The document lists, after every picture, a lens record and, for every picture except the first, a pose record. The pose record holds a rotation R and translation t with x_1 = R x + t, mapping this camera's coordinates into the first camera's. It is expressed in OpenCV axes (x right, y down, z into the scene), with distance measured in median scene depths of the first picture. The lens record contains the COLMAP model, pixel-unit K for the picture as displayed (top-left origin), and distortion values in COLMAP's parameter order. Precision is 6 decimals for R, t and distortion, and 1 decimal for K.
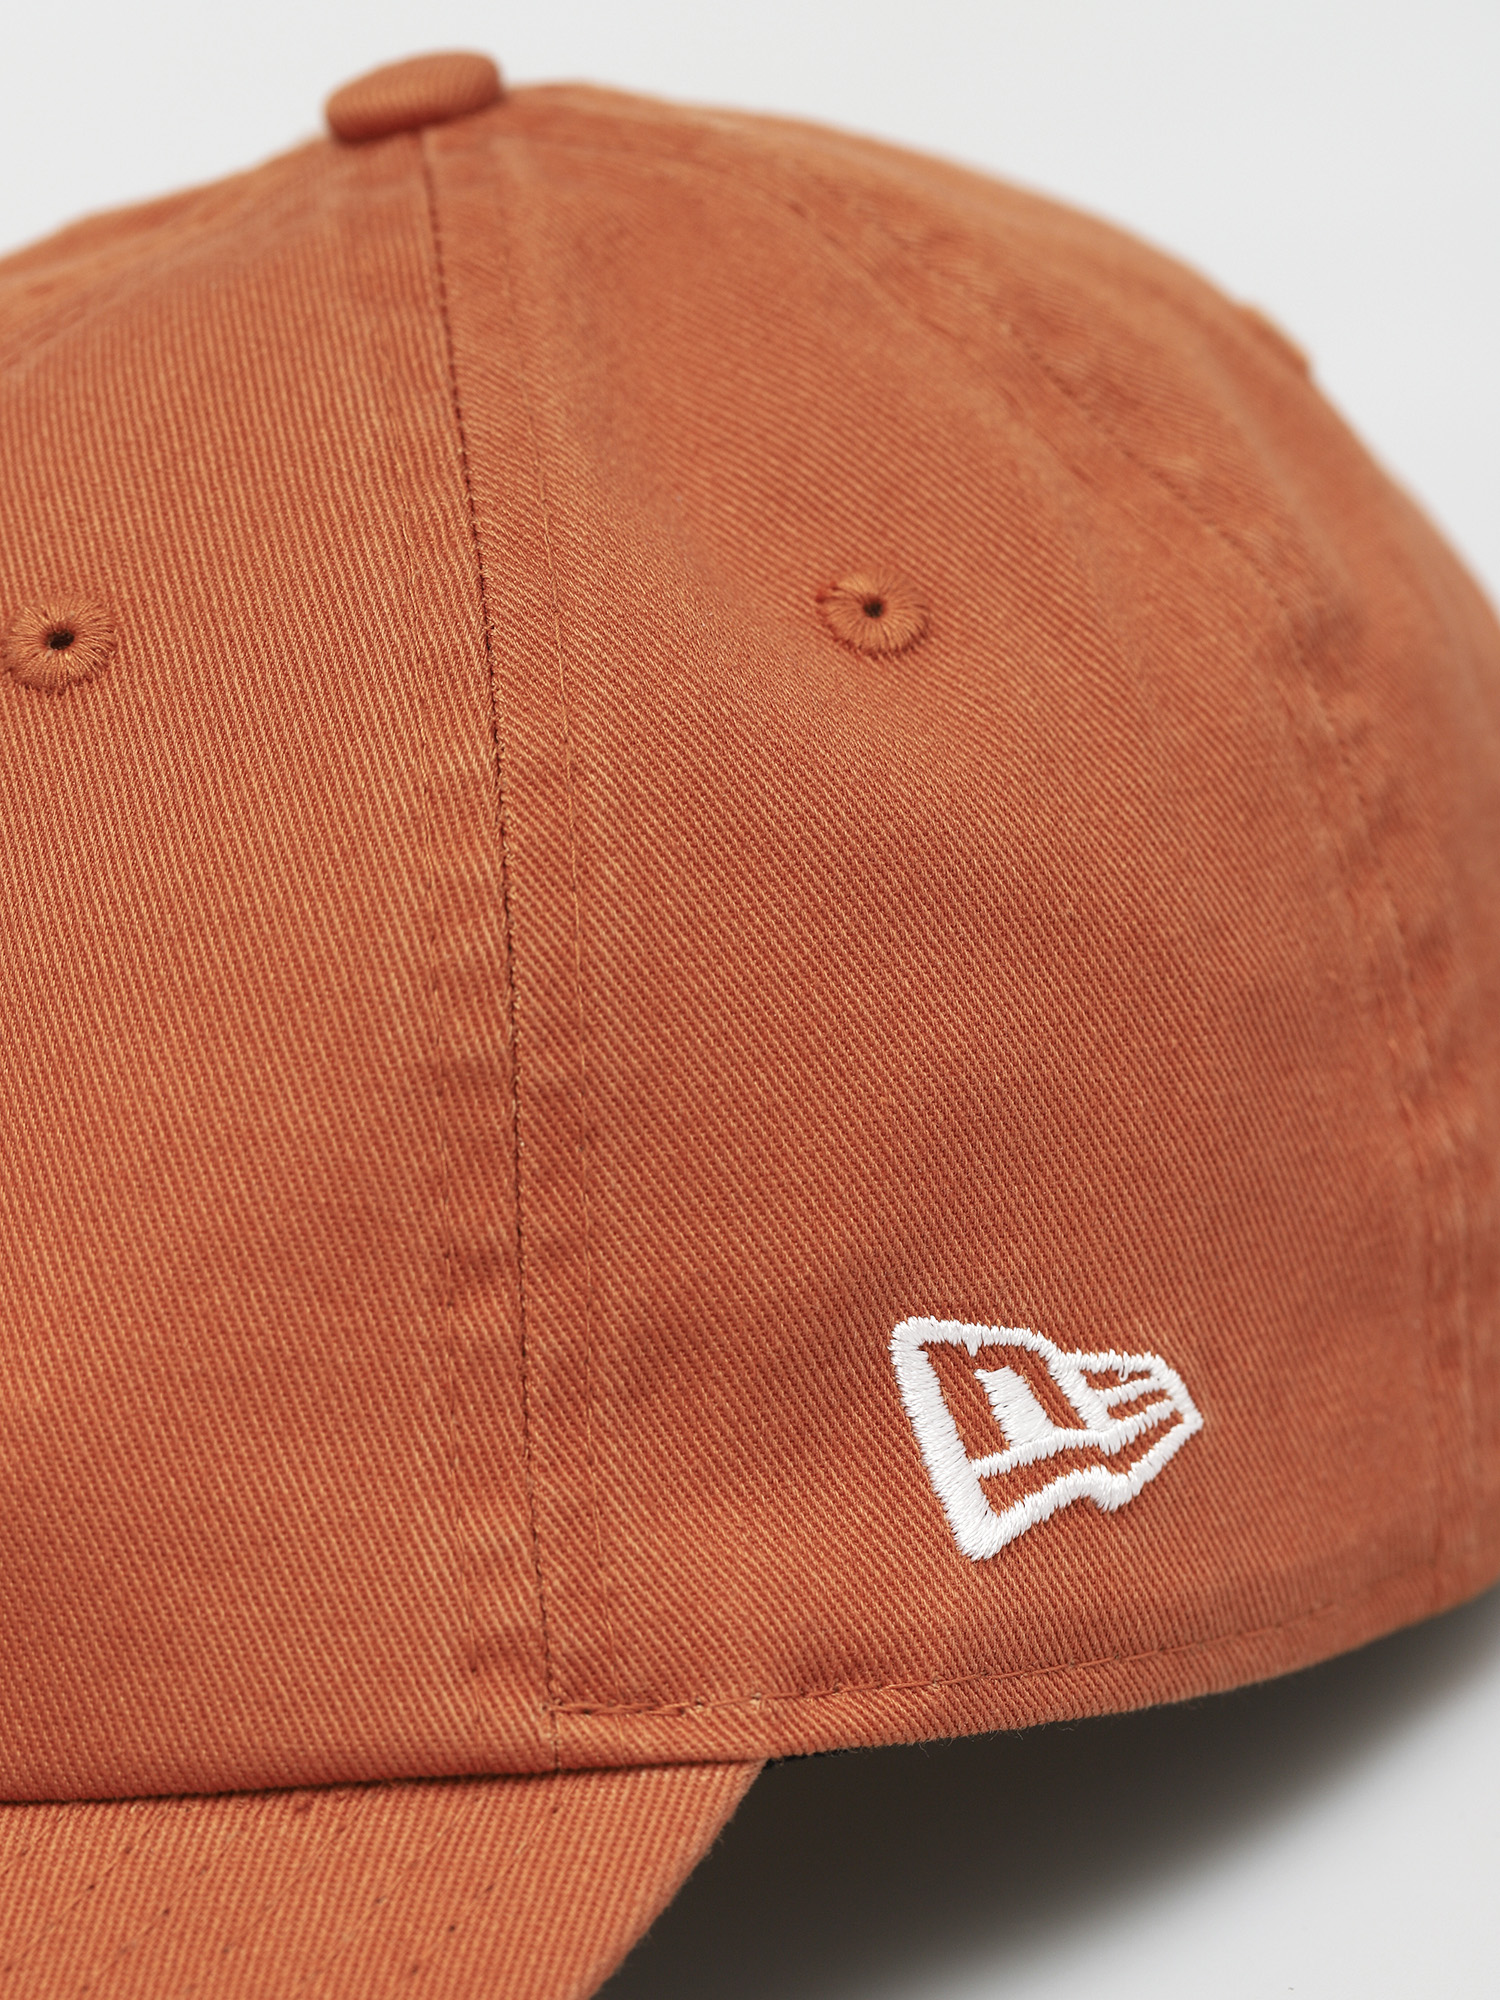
lens RADIAL K [[5645.5, 0, 750.0], [0, 5645.5, 1000.0], [0, 0, 1]] dist [0.043579, 1.516103]
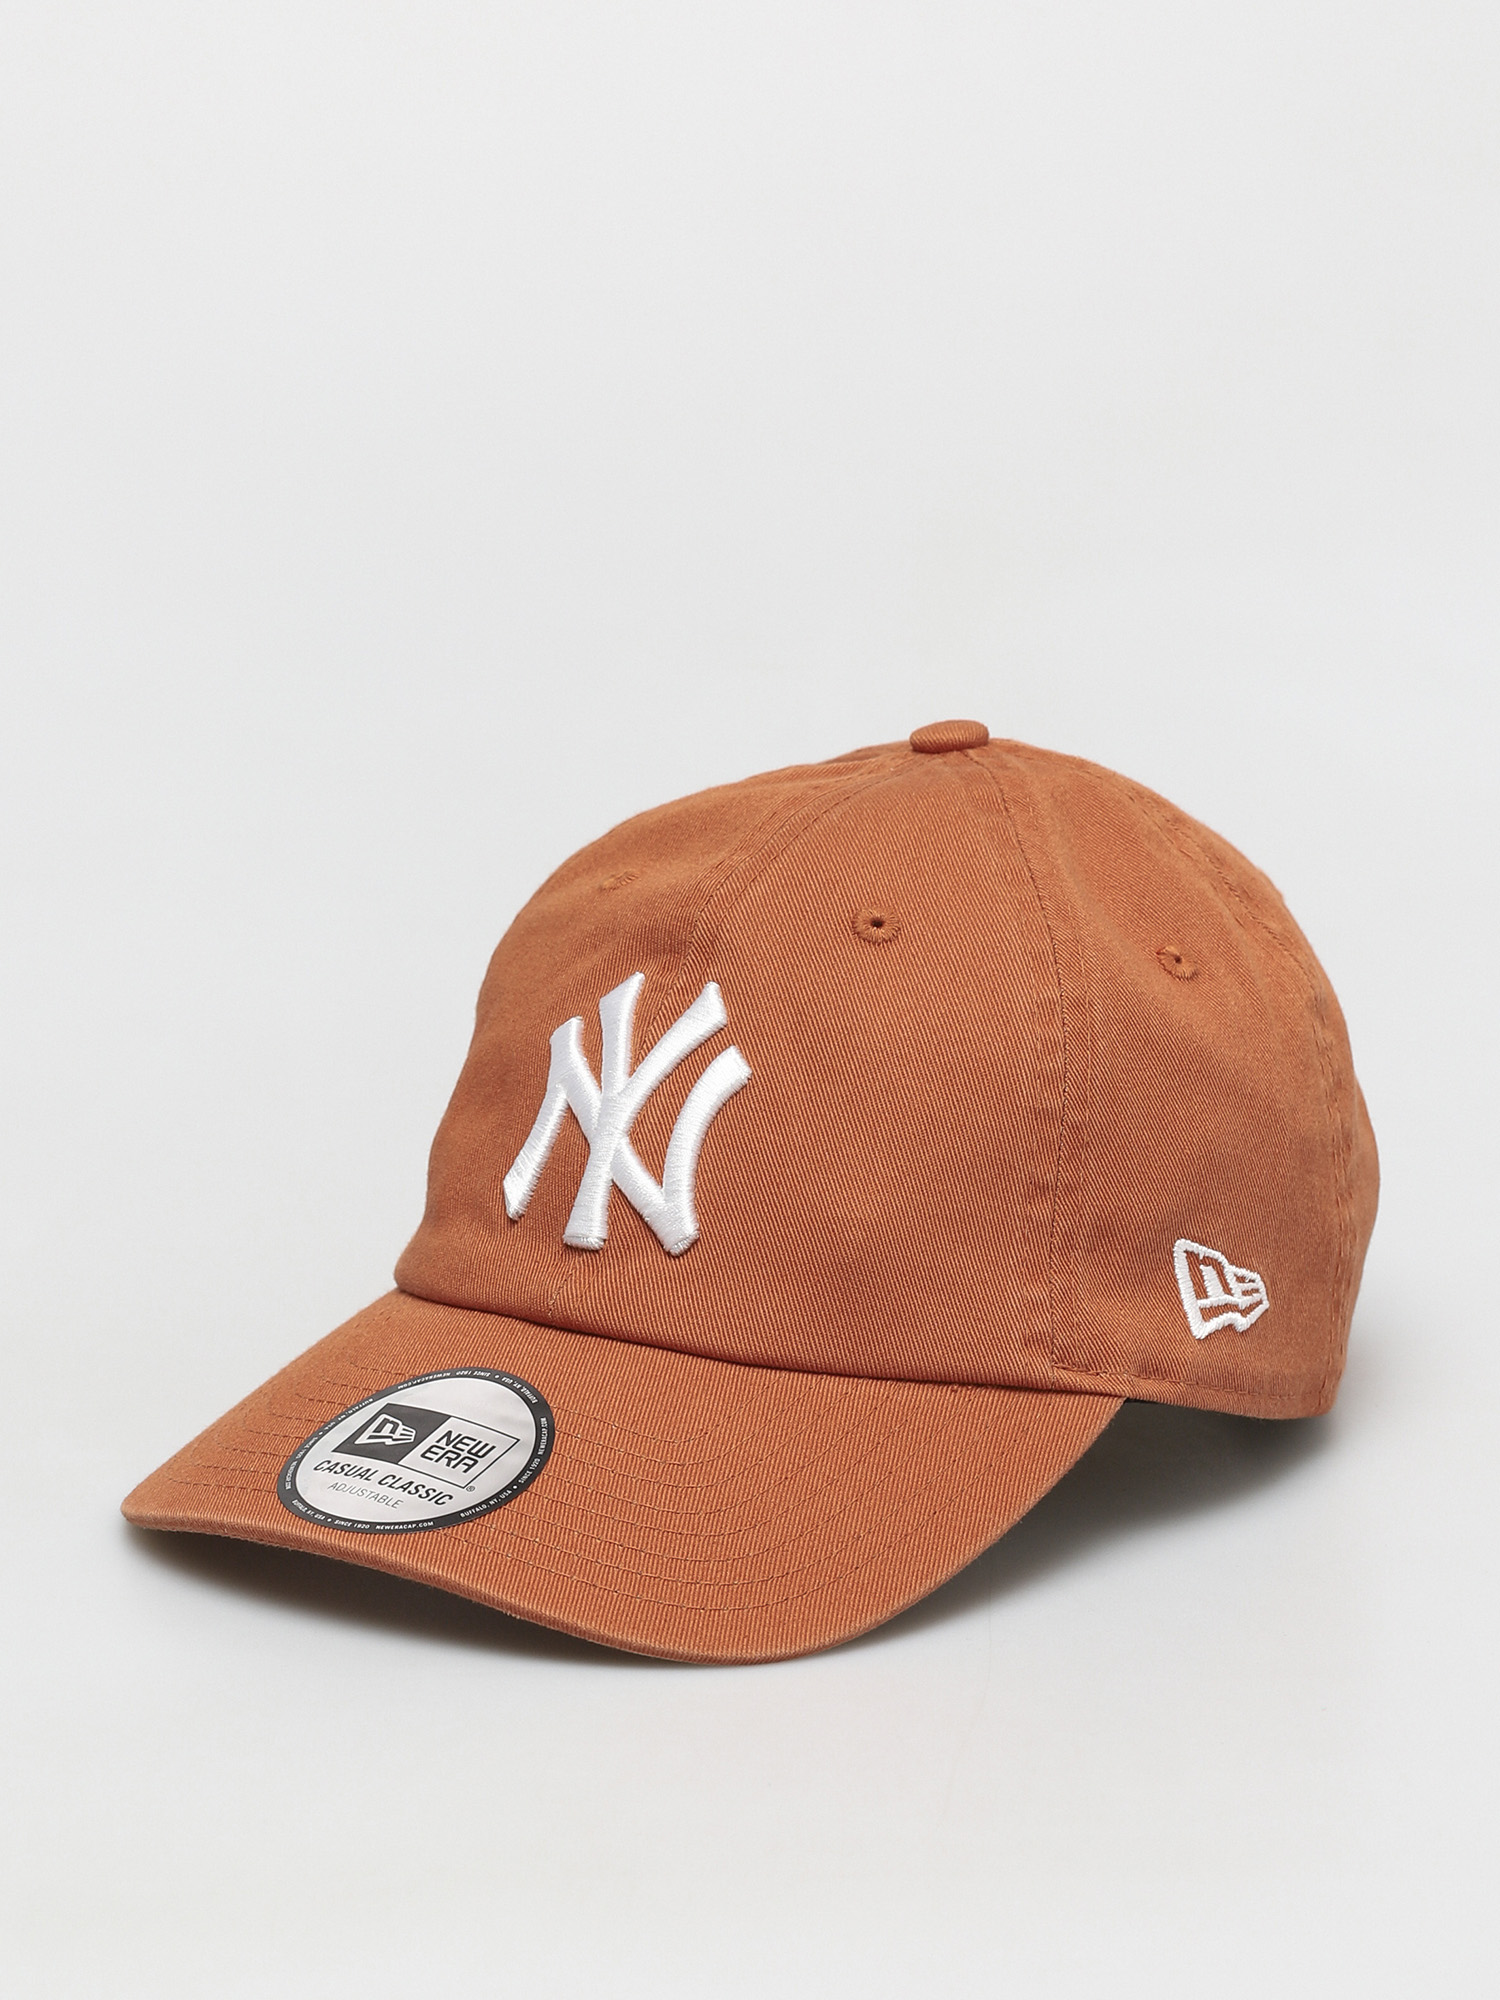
lens RADIAL K [[5622.0, 0, 750.0], [0, 5622.0, 1000.0], [0, 0, 1]] dist [0.528279, 0.827888]
pose [[0.962217, 0.144501, 0.230778, -0.761392], [-0.118591, 0.985355, -0.122520, 0.285520], [-0.245102, 0.090522, 0.965262, -1.404074]]
